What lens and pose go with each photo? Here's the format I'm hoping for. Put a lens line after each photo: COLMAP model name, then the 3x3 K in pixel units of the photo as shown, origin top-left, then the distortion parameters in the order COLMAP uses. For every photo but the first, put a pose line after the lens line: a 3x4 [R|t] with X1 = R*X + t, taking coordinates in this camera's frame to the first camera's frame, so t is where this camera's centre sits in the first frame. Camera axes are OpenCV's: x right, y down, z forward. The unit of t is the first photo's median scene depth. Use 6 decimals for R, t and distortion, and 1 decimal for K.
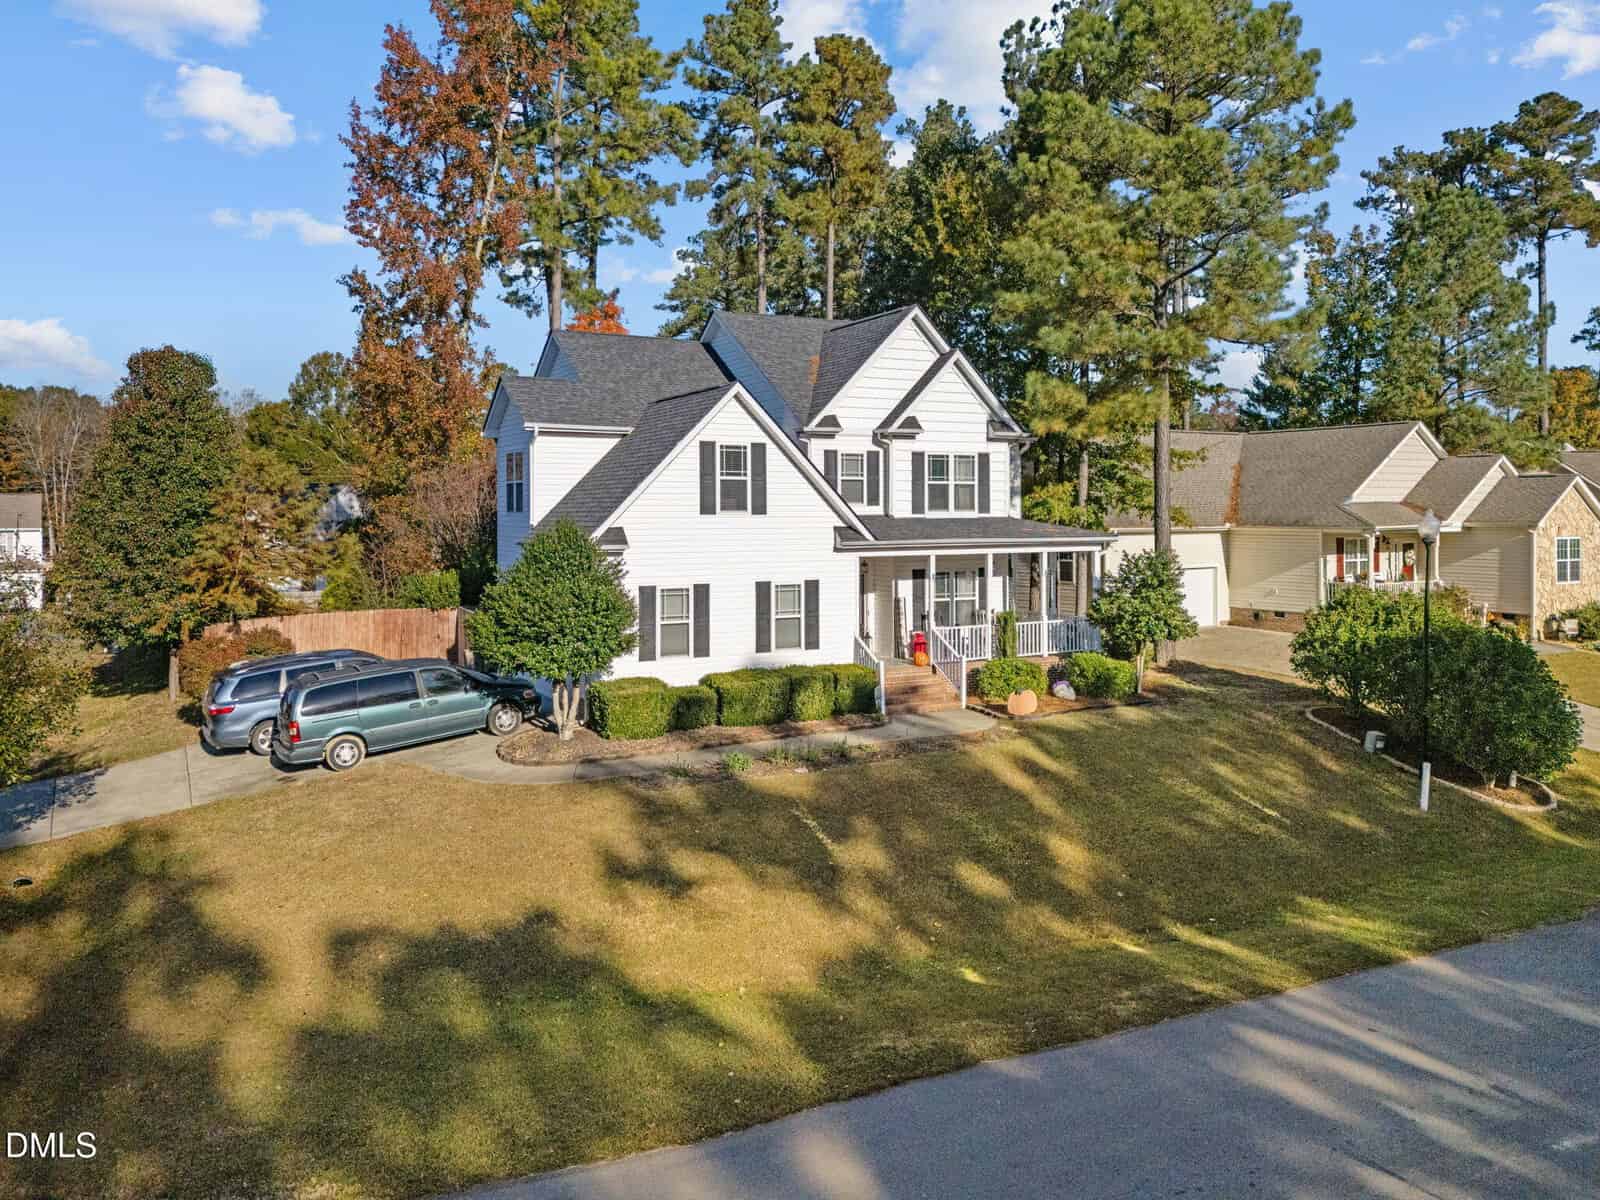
lens RADIAL K [[1210.0, 0, 807.4], [0, 1210.0, 503.5], [0, 0, 1]] dist [0.043986, -0.006009]
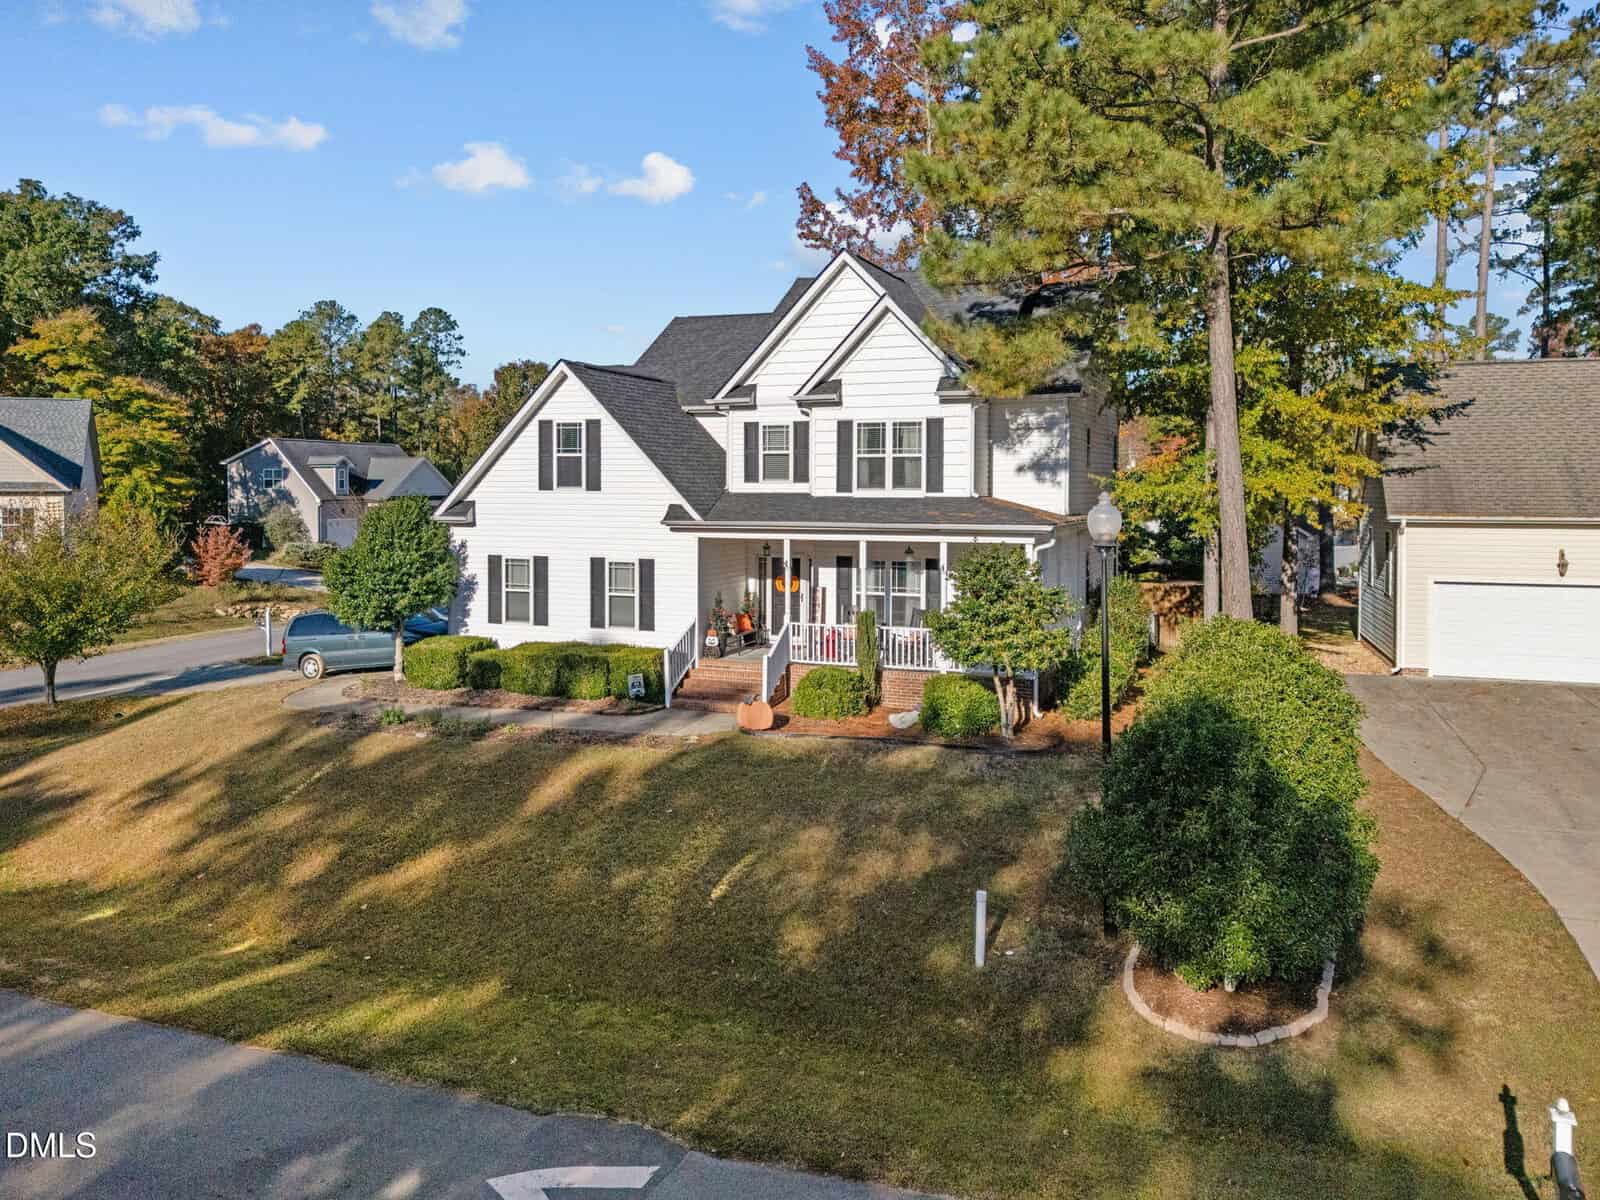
lens RADIAL K [[1208.1, 0, 804.3], [0, 1208.1, 523.8], [0, 0, 1]] dist [0.036971, -0.008492]
pose [[0.644121, 0.029727, -0.764346, 0.757513], [-0.001226, 0.999283, 0.037830, -0.001636], [0.764922, -0.023430, 0.643696, 0.436701]]
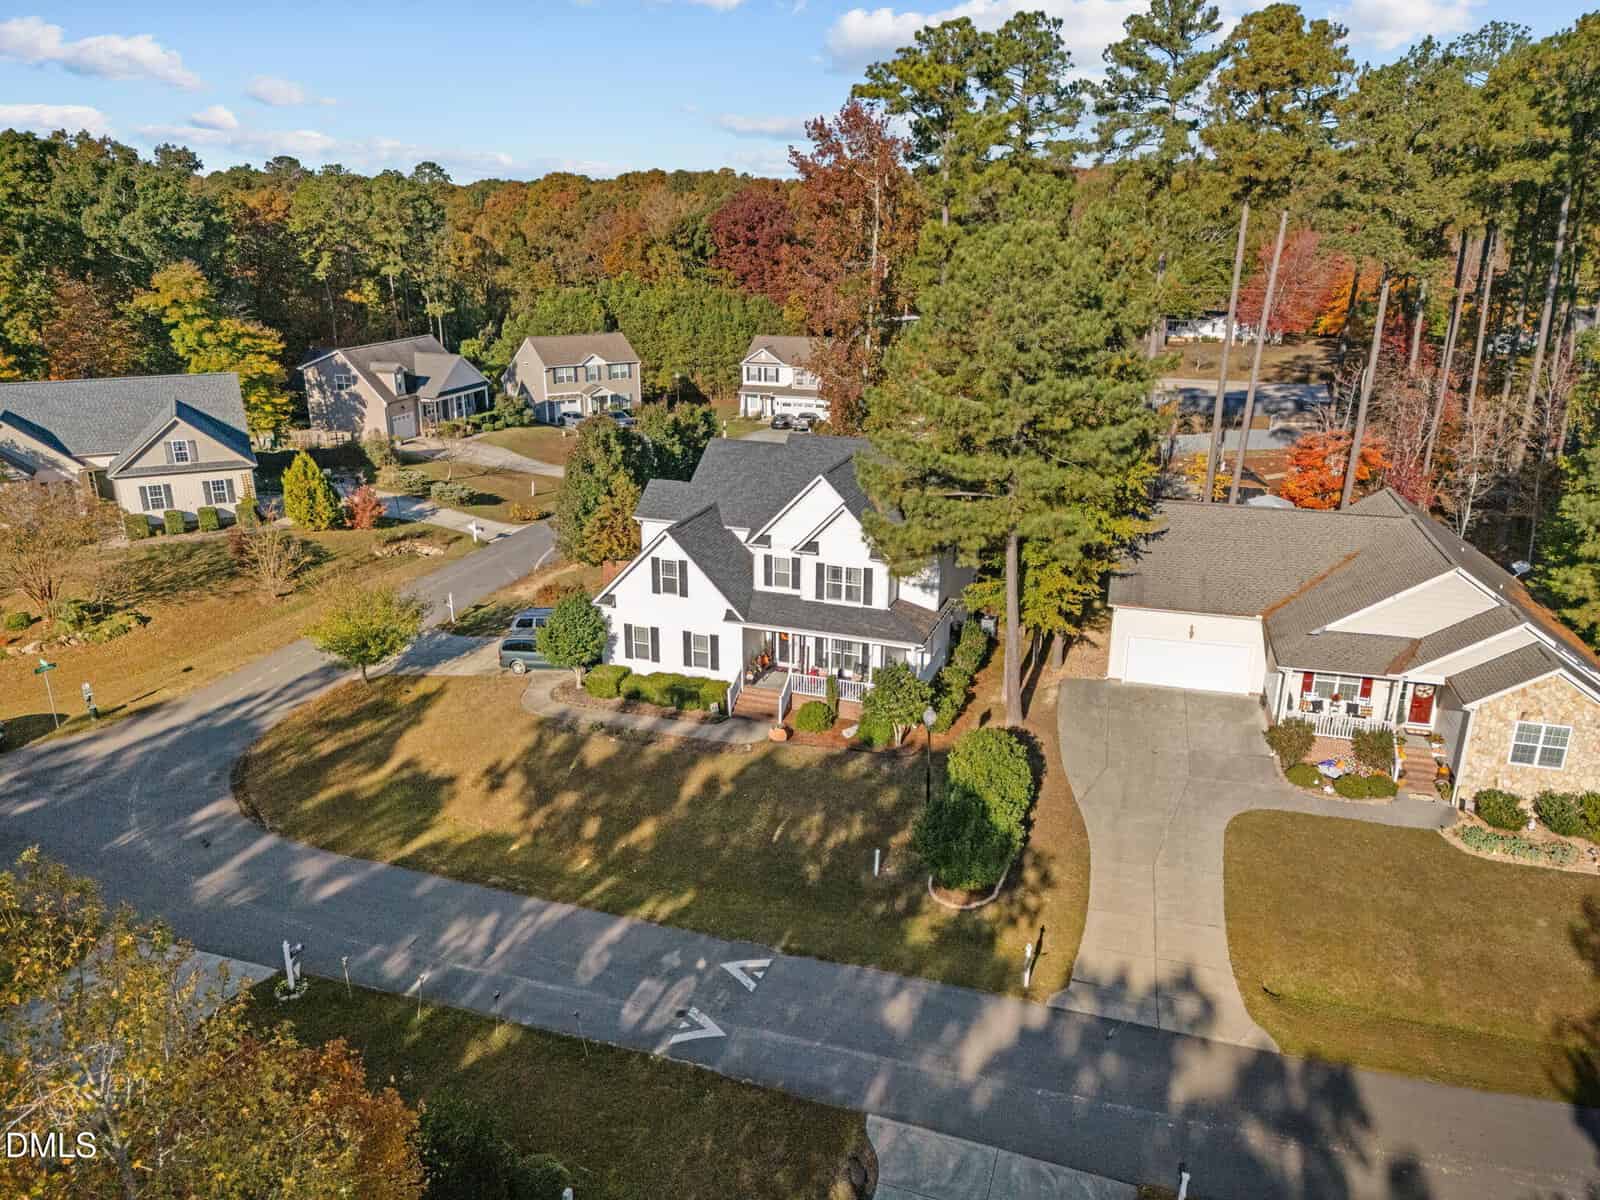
lens RADIAL K [[1181.5, 0, 800.0], [0, 1181.5, 600.0], [0, 0, 1]] dist [0.054332, -0.005653]
pose [[0.672585, 0.244402, -0.698497, 1.213559], [-0.004334, 0.945174, 0.326539, -0.522102], [0.740007, -0.216598, 0.636769, -0.023118]]
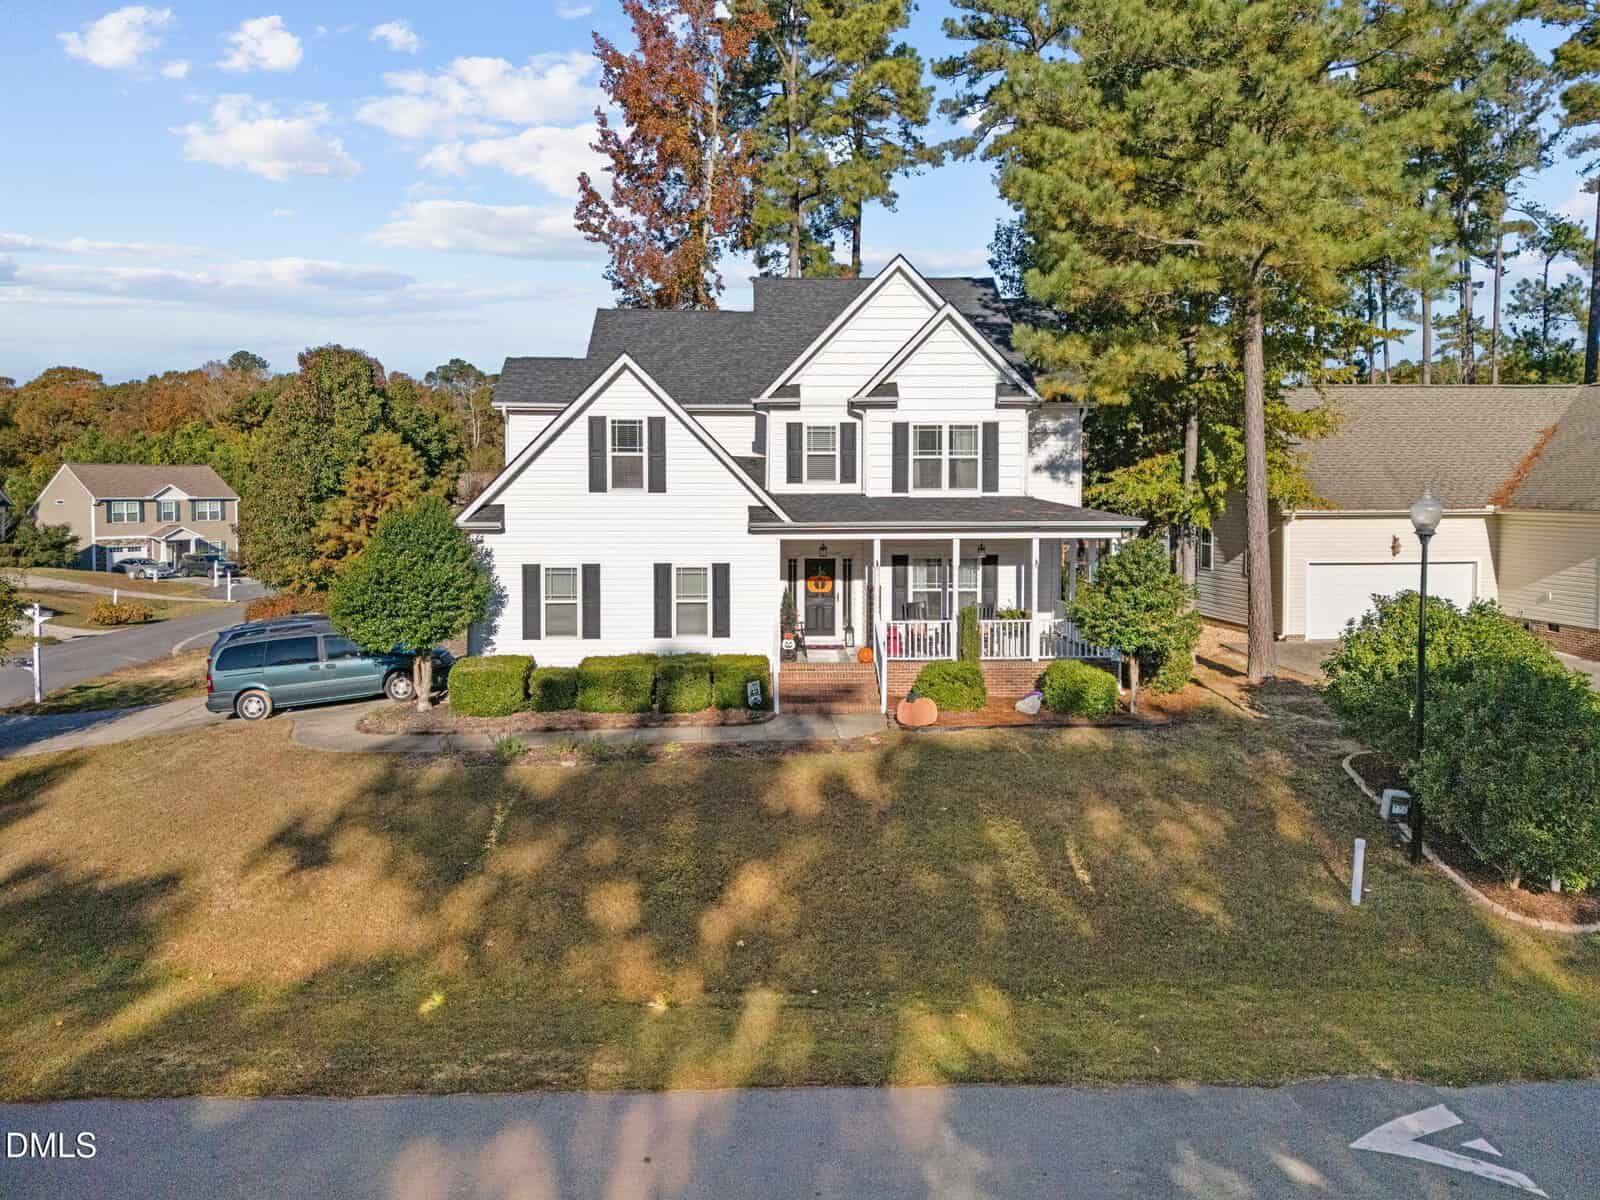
lens RADIAL K [[1208.1, 0, 804.3], [0, 1208.1, 523.8], [0, 0, 1]] dist [0.036971, -0.008492]
pose [[0.900878, 0.015645, -0.433789, 0.427094], [-0.000006, 0.999351, 0.036028, -0.000519], [0.434071, -0.032454, 0.900294, 0.176448]]
